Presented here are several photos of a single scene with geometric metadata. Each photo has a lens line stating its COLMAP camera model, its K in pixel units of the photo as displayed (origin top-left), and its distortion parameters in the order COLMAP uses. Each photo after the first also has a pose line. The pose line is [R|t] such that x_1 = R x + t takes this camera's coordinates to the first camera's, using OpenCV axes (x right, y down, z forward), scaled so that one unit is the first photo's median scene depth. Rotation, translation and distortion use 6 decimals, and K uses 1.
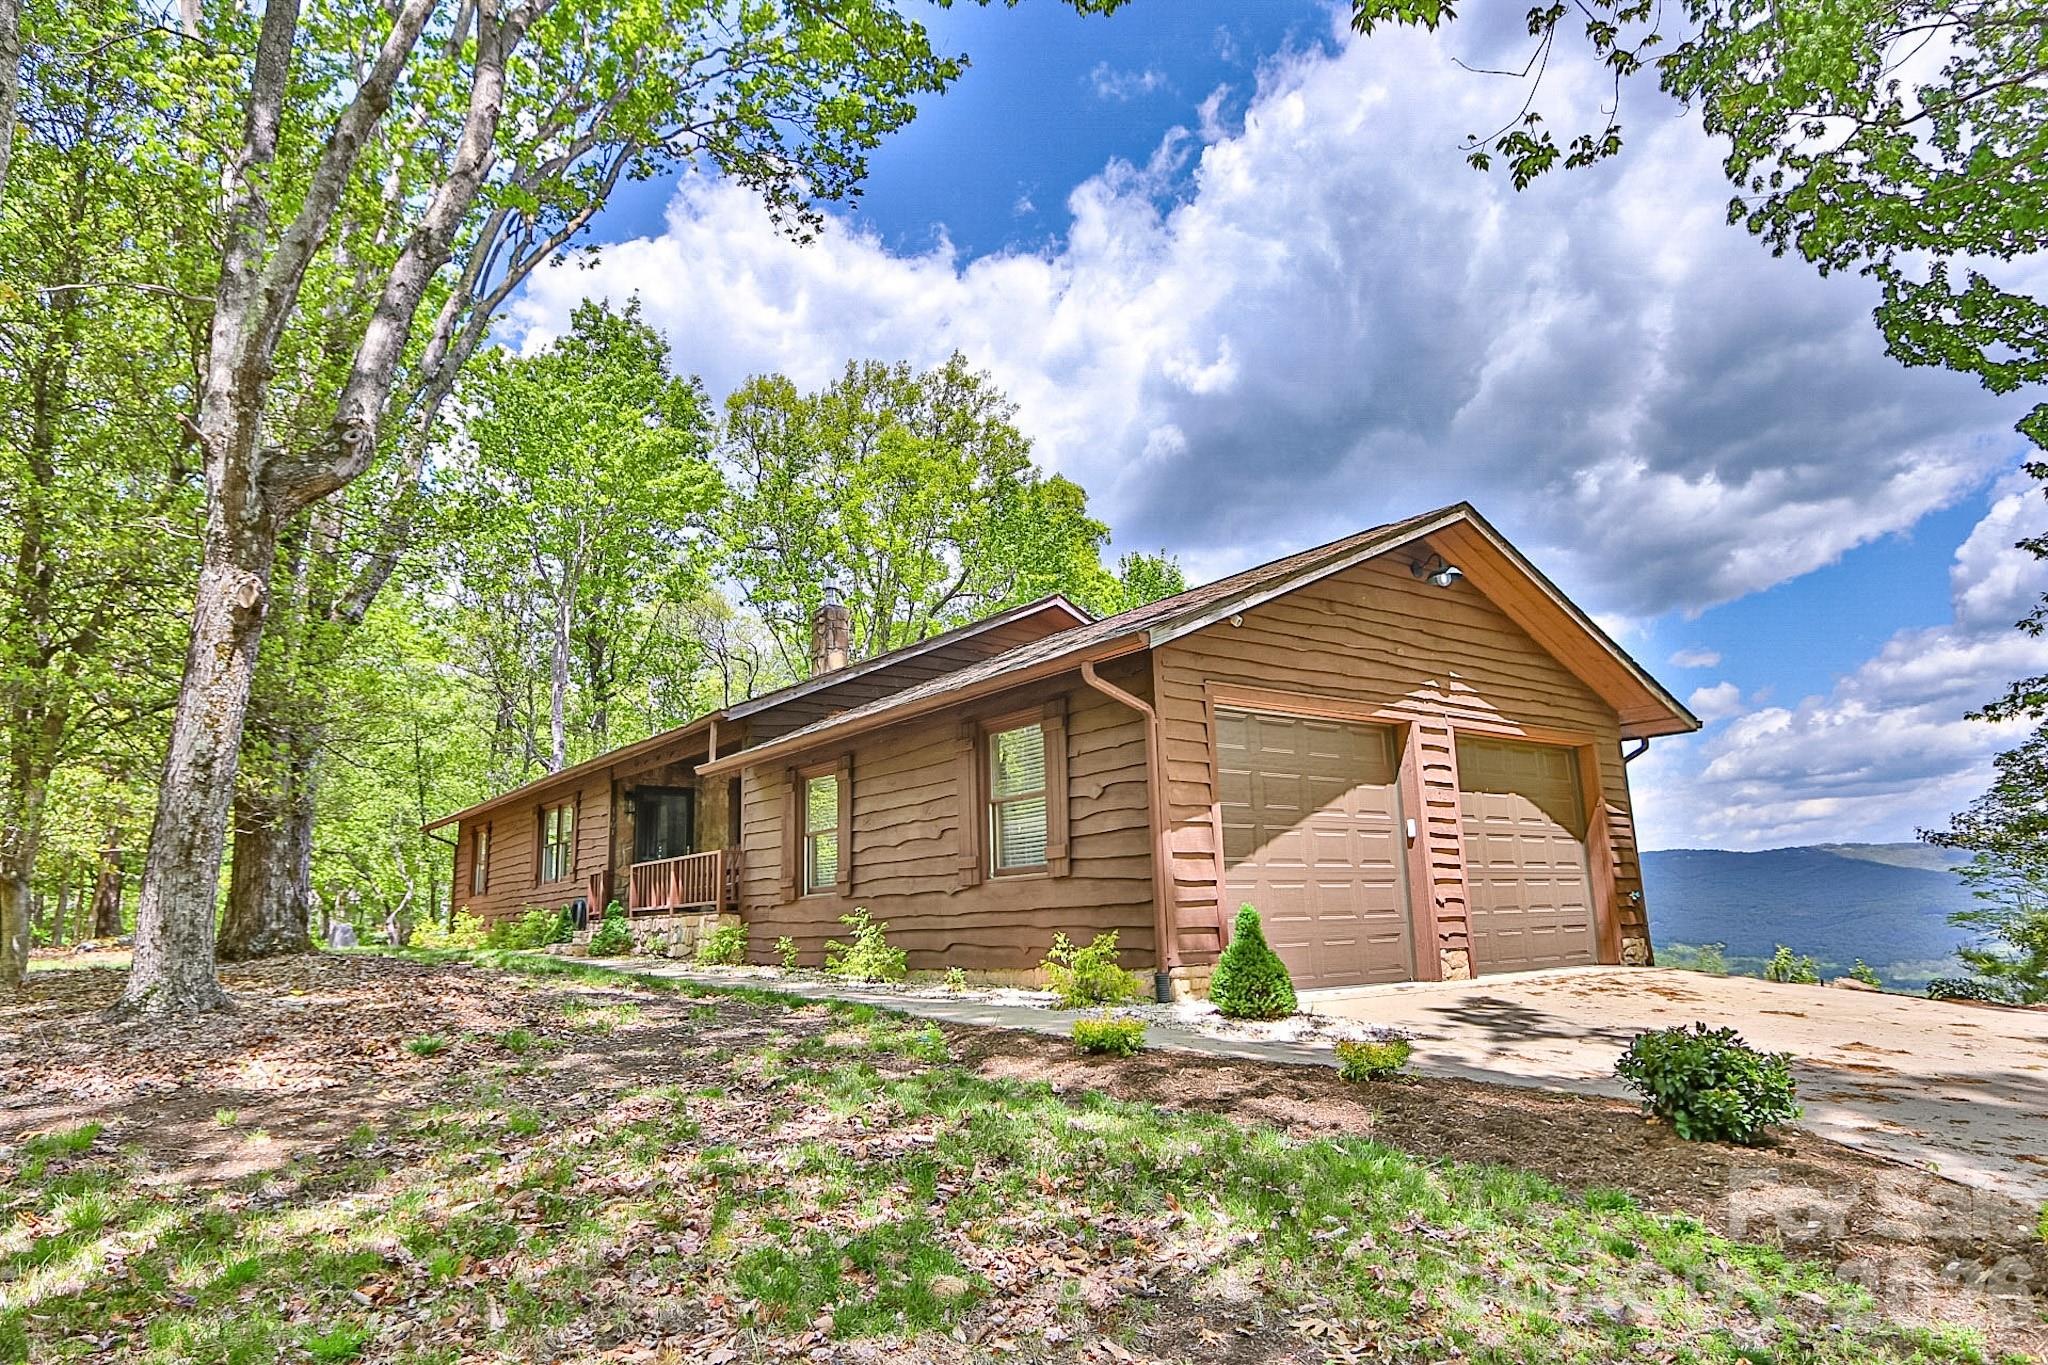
lens RADIAL K [[1156.2, 0, 1028.1], [0, 1156.2, 694.3], [0, 0, 1]] dist [-0.015198, 0.000911]
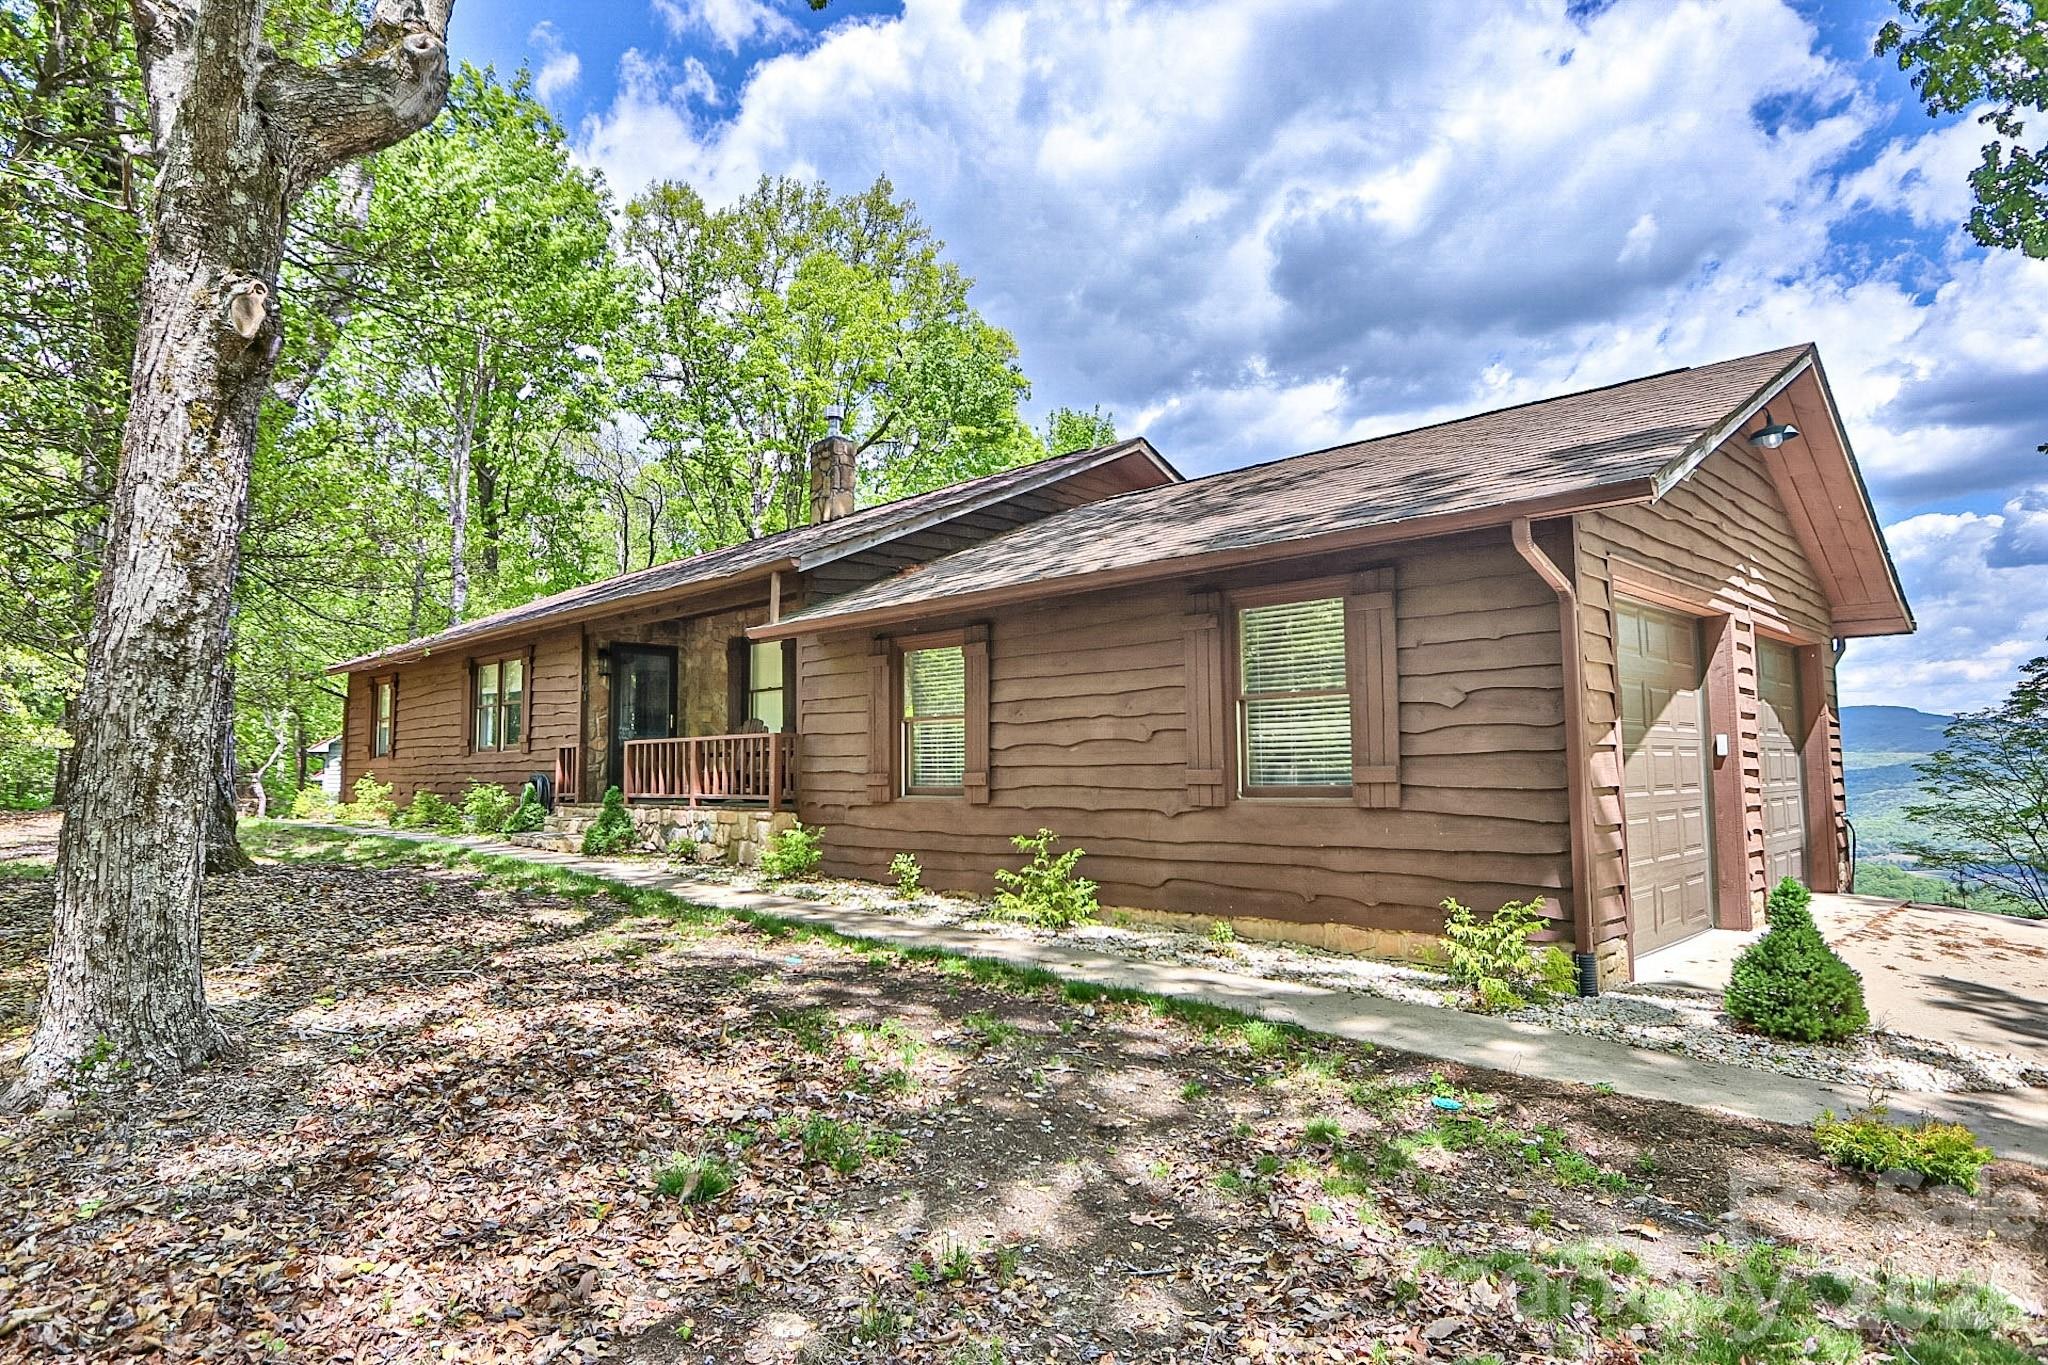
lens RADIAL K [[1107.6, 0, 1019.0], [0, 1107.6, 673.9], [0, 0, 1]] dist [-0.004640, -0.002433]
pose [[0.990416, 0.032021, 0.134353, -0.256088], [-0.046431, 0.993331, 0.105533, 0.006265], [-0.130078, -0.110760, 0.985298, 0.282979]]
